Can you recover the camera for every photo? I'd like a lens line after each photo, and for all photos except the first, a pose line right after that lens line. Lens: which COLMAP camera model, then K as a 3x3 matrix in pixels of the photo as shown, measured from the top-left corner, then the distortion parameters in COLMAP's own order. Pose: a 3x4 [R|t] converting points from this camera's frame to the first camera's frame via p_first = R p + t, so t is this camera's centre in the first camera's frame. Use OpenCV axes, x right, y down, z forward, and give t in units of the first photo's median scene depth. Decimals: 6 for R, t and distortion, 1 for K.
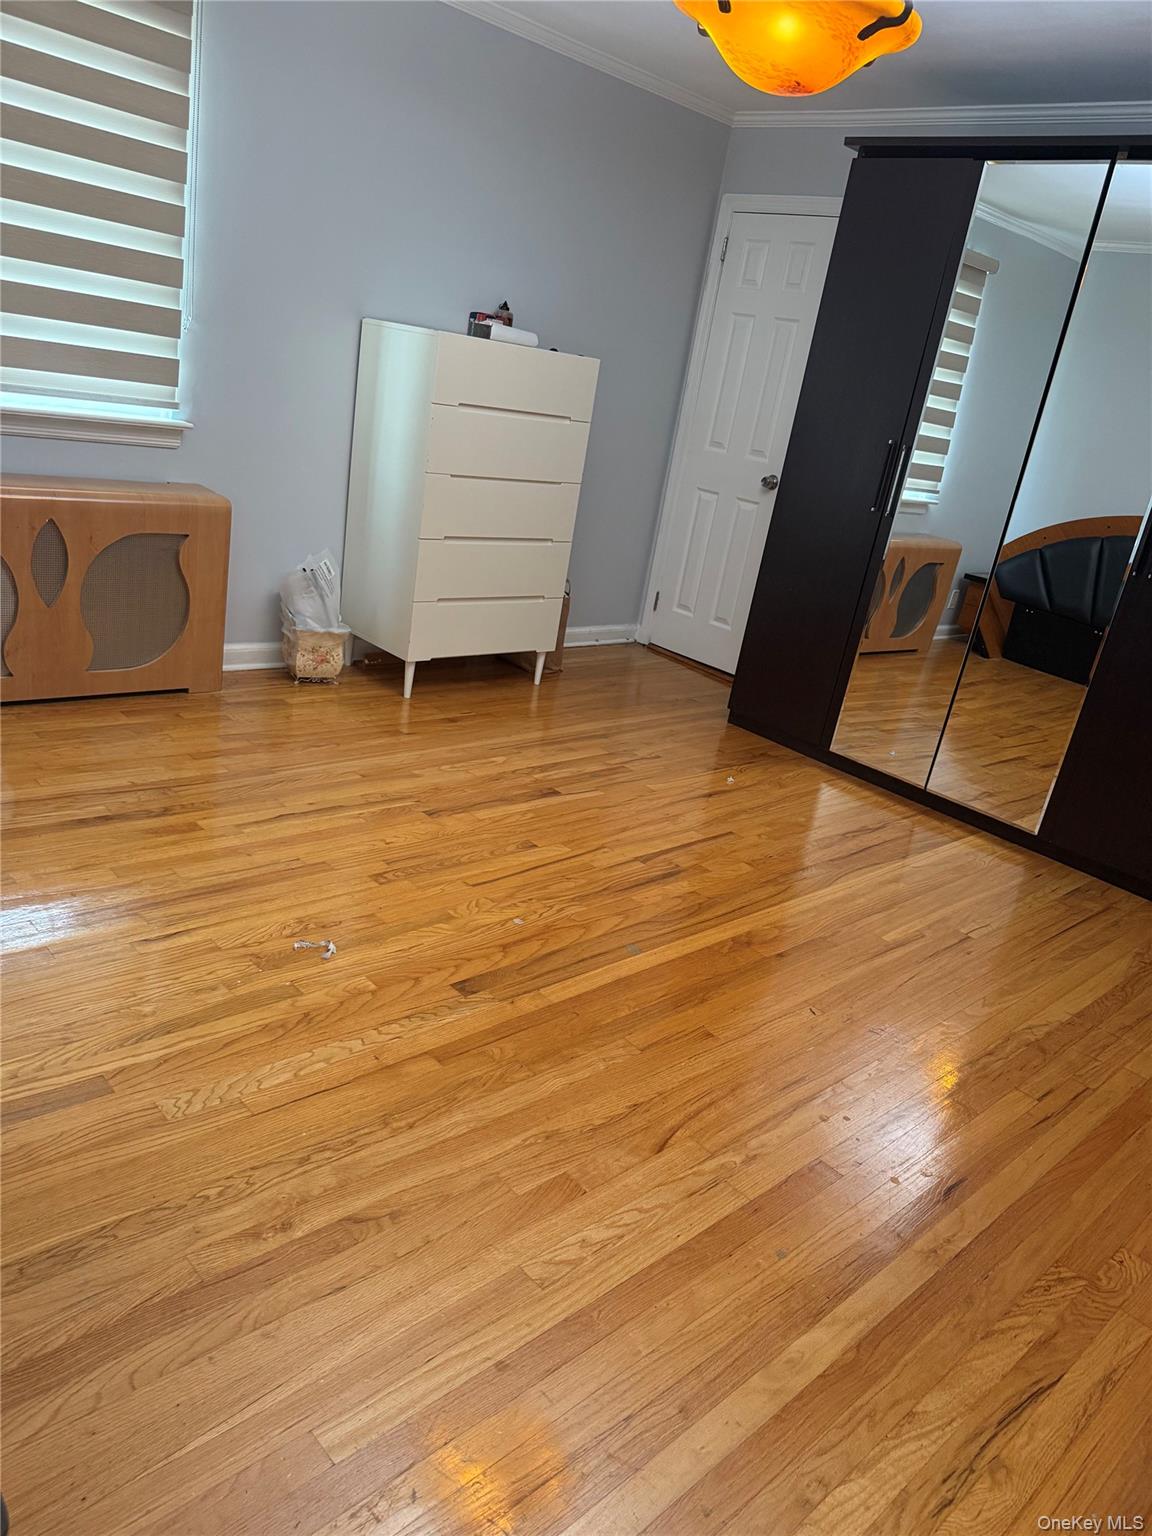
lens RADIAL K [[1092.2, 0, 582.8], [0, 1092.2, 772.3], [0, 0, 1]] dist [0.061469, -0.097567]
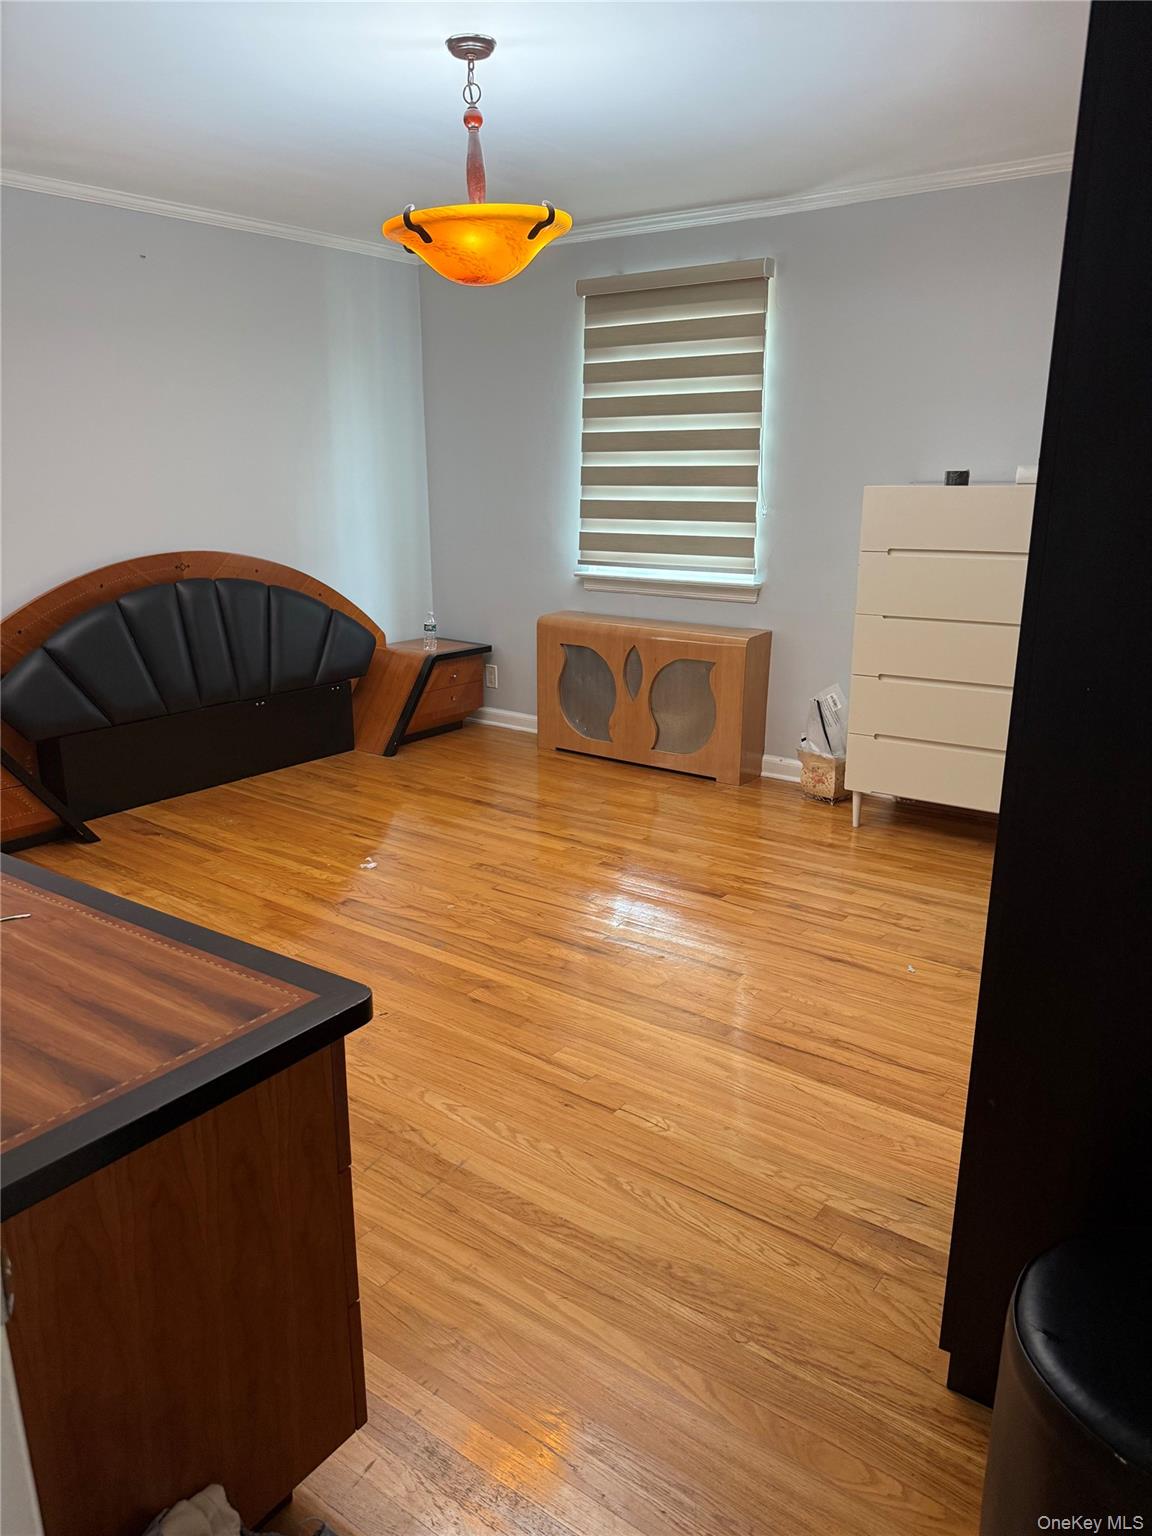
lens RADIAL K [[1092.2, 0, 582.8], [0, 1092.2, 772.3], [0, 0, 1]] dist [0.061469, -0.097567]
pose [[0.165143, 0.103133, -0.980863, 0.951336], [-0.314217, 0.948197, 0.046795, -0.099713], [0.934877, 0.300475, 0.188994, 0.640282]]
